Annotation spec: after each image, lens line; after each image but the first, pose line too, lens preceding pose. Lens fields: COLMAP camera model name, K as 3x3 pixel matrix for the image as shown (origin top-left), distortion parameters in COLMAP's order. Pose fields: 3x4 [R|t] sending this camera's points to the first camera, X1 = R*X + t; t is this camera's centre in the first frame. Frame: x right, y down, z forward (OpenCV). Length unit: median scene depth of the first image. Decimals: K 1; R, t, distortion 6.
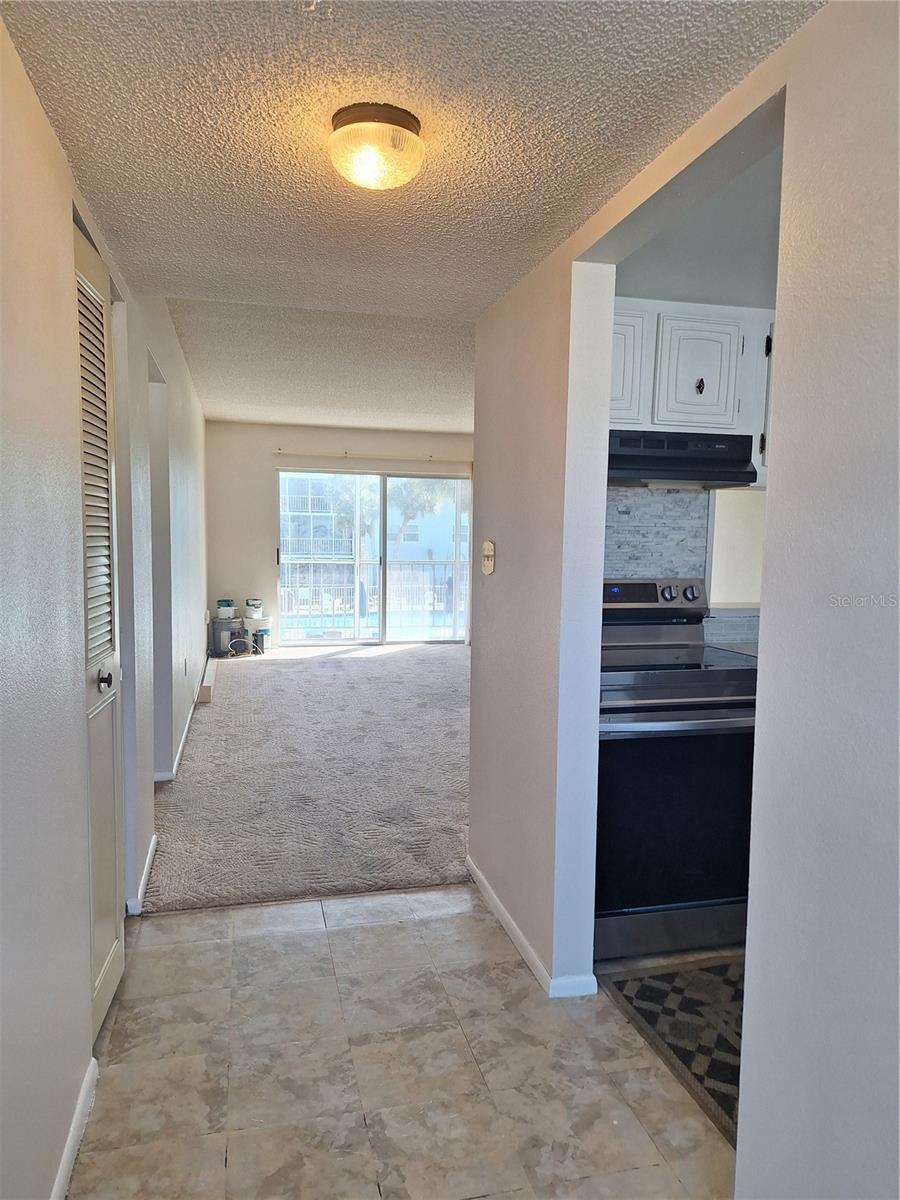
lens RADIAL K [[846.9, 0, 455.0], [0, 846.9, 607.3], [0, 0, 1]] dist [0.039230, -0.042496]
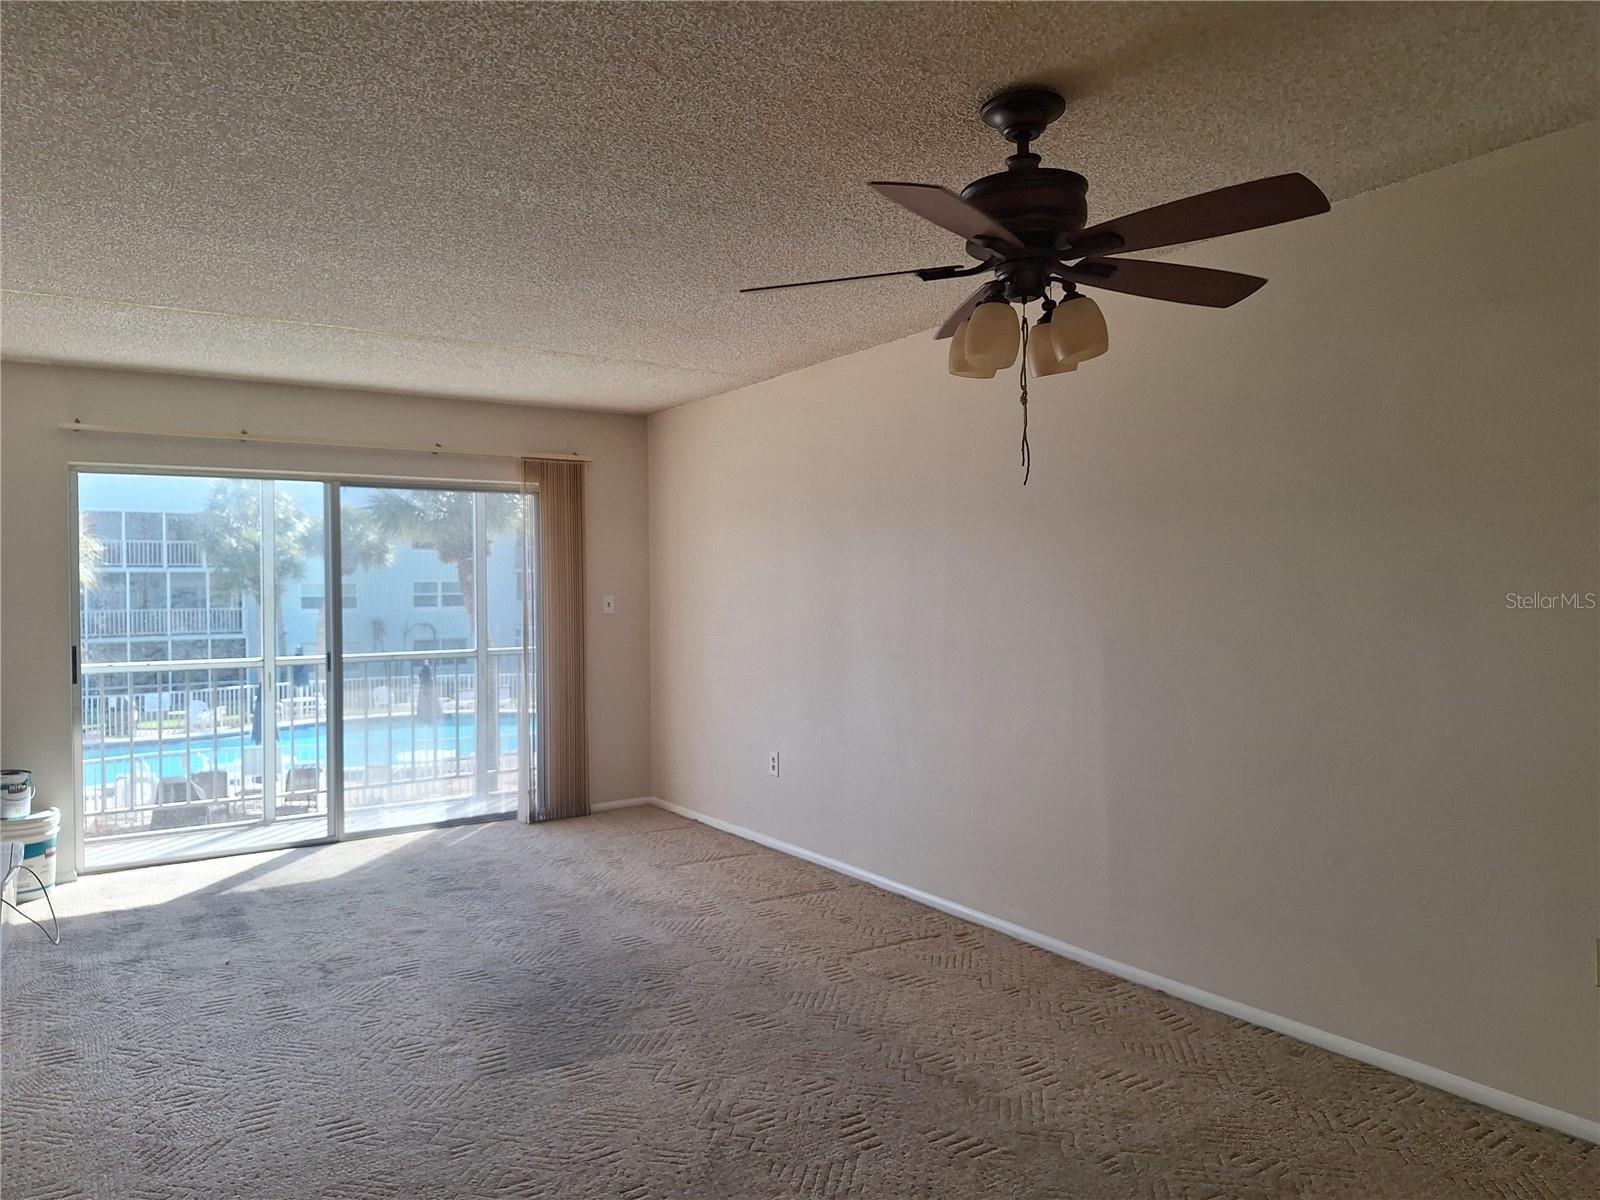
lens RADIAL K [[1129.1, 0, 800.5], [0, 1129.1, 592.3], [0, 0, 1]] dist [0.039230, -0.042496]
pose [[0.942713, -0.027244, 0.332491, -0.046227], [0.054891, 0.995743, -0.074043, -0.029998], [-0.329058, 0.088052, 0.940196, 0.293737]]
